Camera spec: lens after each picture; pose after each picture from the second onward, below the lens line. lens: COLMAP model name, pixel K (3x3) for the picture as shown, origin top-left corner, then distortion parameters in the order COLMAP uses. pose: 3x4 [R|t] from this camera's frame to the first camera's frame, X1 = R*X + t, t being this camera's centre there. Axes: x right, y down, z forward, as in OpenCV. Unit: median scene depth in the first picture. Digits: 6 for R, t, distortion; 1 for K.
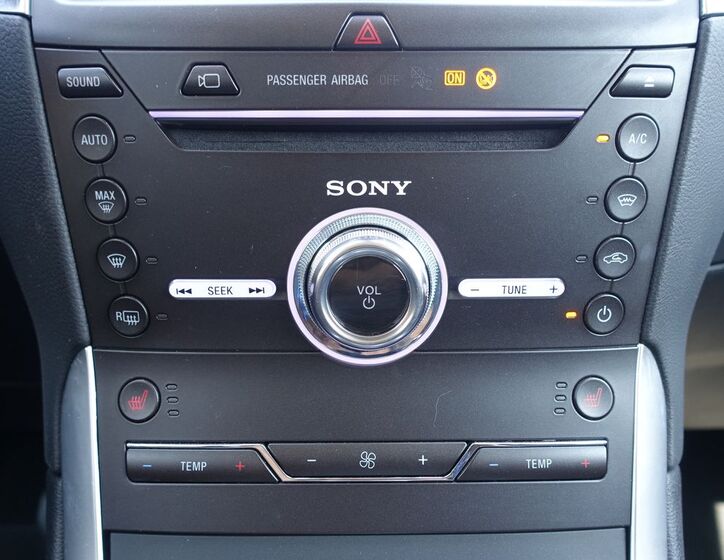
lens RADIAL K [[585.1, 0, 361.8], [0, 585.1, 278.3], [0, 0, 1]] dist [-0.007682, 0.016314]
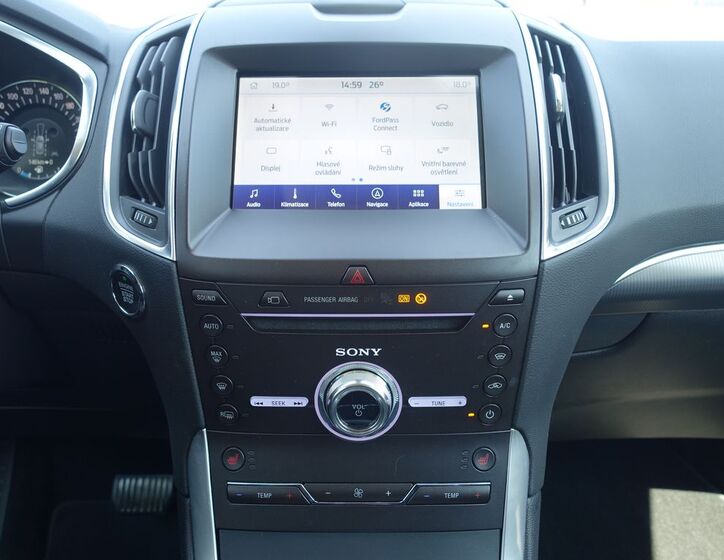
lens RADIAL K [[585.1, 0, 358.6], [0, 585.1, 276.8], [0, 0, 1]] dist [-0.007682, 0.016314]
pose [[0.999825, 0.001759, -0.018630, 0.044051], [-0.000582, 0.998012, 0.063019, -0.487206], [0.018704, -0.062997, 0.997838, -0.800009]]
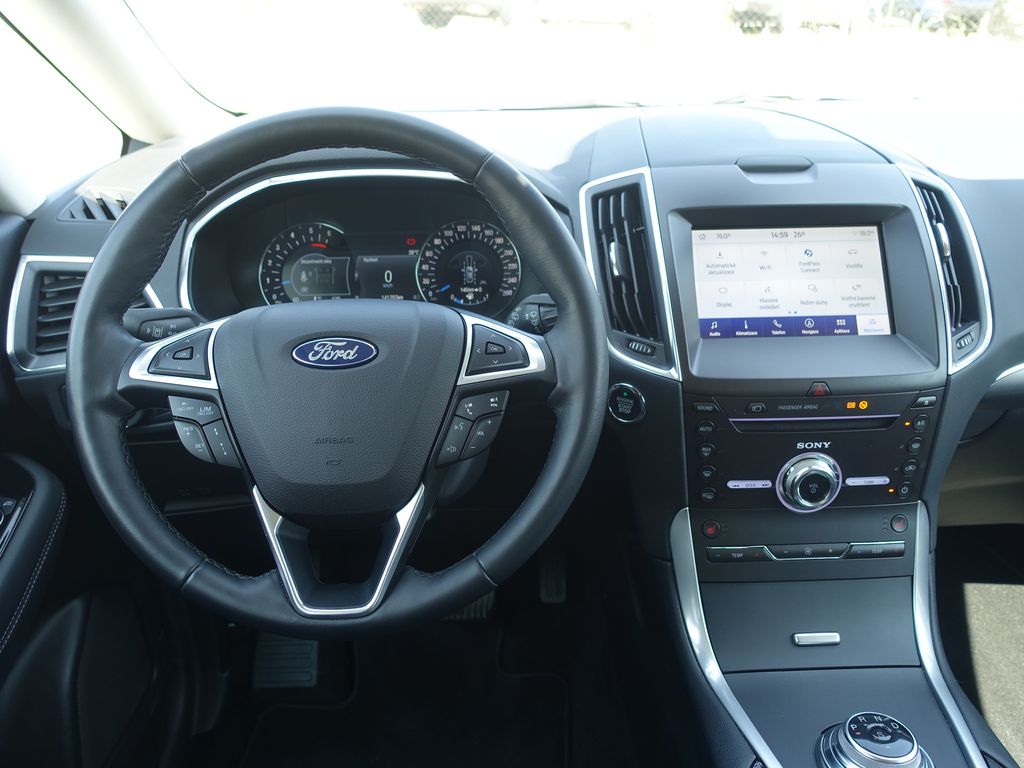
lens RADIAL K [[804.8, 0, 510.7], [0, 804.8, 381.3], [0, 0, 1]] dist [-0.000898, 0.014535]
pose [[0.999725, -0.021170, 0.010134, -1.261198], [0.020172, 0.995723, 0.090163, -0.732320], [-0.011999, -0.089933, 0.995876, -2.296082]]
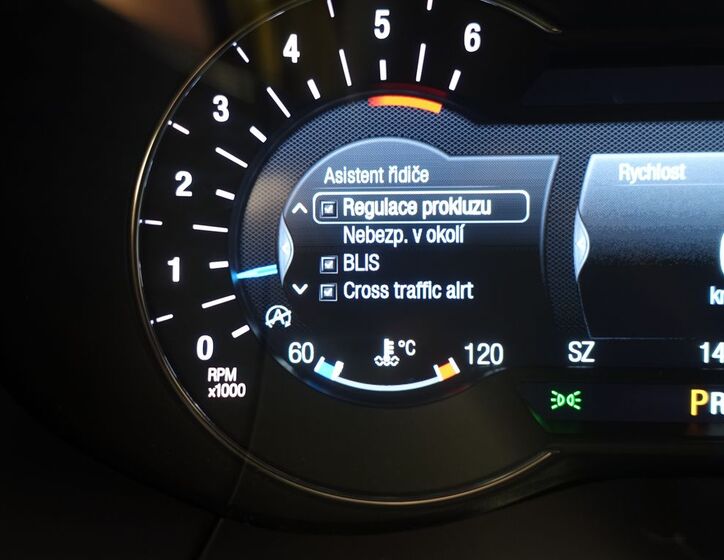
lens RADIAL K [[585.1, 0, 361.9], [0, 585.1, 282.4], [0, 0, 1]] dist [-0.007682, 0.016314]
pose [[0.997281, 0.000827, -0.073689, -2.174417], [0.010223, 0.988716, 0.149455, -0.969410], [0.072981, -0.149802, 0.986019, 1.149564]]
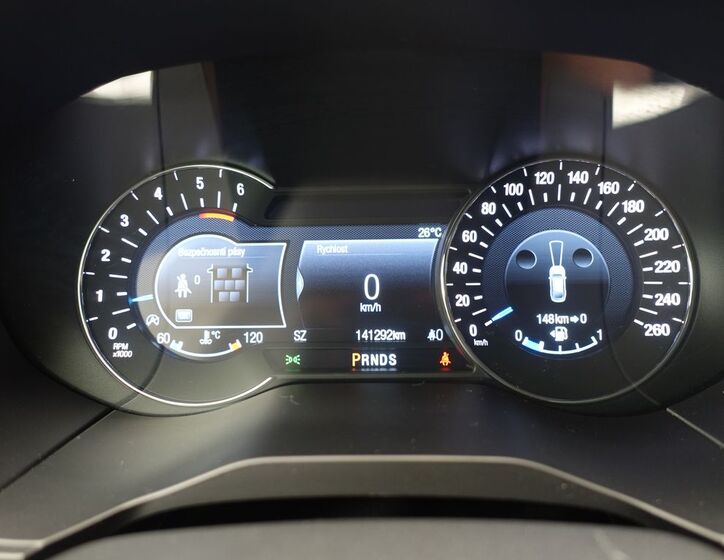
lens RADIAL K [[585.1, 0, 366.2], [0, 585.1, 280.1], [0, 0, 1]] dist [-0.007682, 0.016314]
pose [[0.999165, -0.012302, -0.038965, -1.785847], [0.013513, 0.999429, 0.030957, -0.959485], [0.038562, -0.031458, 0.998761, 0.493939]]
